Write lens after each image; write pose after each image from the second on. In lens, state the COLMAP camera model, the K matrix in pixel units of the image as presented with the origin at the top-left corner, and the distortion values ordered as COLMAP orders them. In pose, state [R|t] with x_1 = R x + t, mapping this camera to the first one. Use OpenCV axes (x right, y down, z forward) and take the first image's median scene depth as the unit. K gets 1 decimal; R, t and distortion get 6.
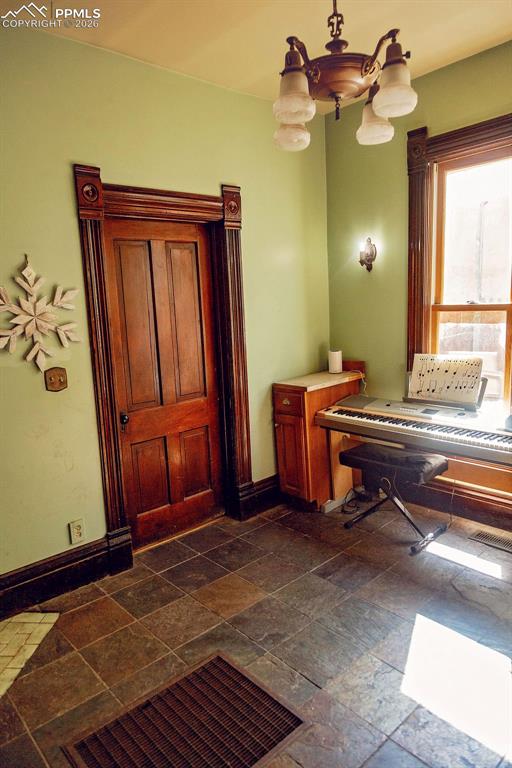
lens RADIAL K [[513.4, 0, 256.0], [0, 513.4, 384.0], [0, 0, 1]] dist [0.026926, 0.000468]
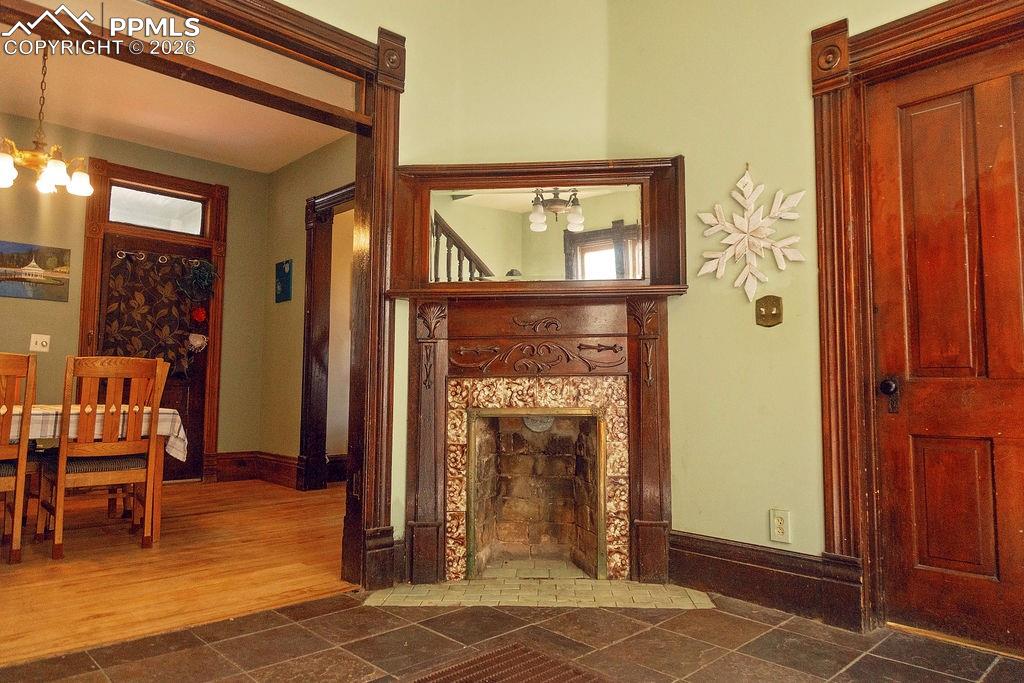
lens RADIAL K [[674.7, 0, 512.0], [0, 674.7, 341.5], [0, 0, 1]] dist [0.007668, 0.003410]
pose [[0.027133, -0.031943, -0.999121, 0.620888], [-0.169244, 0.984913, -0.036084, 0.139403], [0.985201, 0.170075, 0.021317, 0.608604]]
